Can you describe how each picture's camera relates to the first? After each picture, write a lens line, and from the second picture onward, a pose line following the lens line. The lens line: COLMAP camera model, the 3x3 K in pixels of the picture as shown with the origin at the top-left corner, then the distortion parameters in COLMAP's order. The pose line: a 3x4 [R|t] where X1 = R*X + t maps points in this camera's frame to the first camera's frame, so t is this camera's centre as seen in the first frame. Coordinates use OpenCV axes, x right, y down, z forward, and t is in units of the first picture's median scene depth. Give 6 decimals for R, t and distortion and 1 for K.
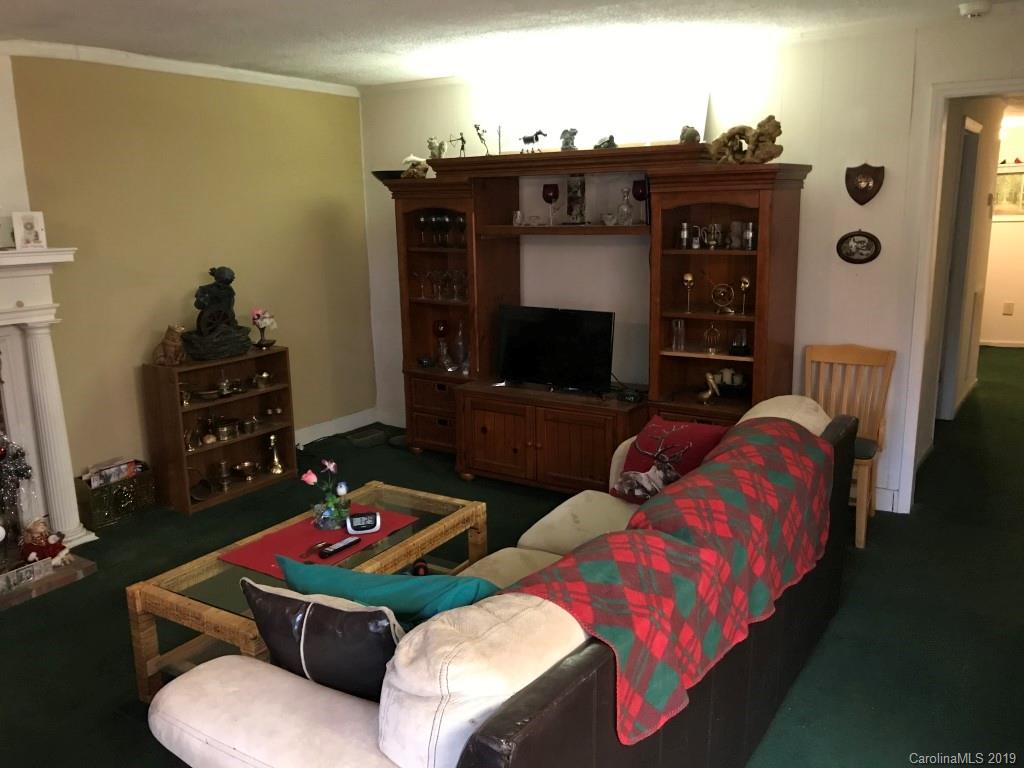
lens RADIAL K [[840.3, 0, 508.1], [0, 840.3, 366.0], [0, 0, 1]] dist [0.034155, 0.005107]
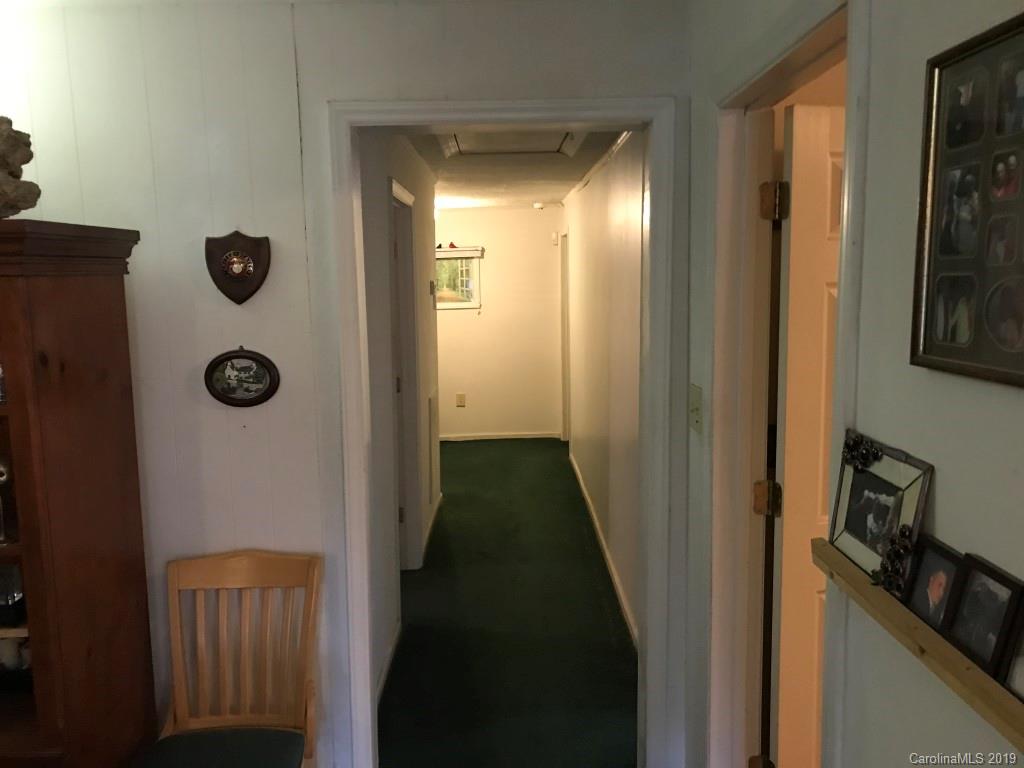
lens RADIAL K [[832.7, 0, 495.0], [0, 832.7, 380.9], [0, 0, 1]] dist [-0.006433, -0.003667]
pose [[0.834508, -0.066872, 0.546923, 0.250167], [0.107915, 0.993220, -0.043219, -0.095517], [-0.540325, 0.095088, 0.836067, 0.443857]]
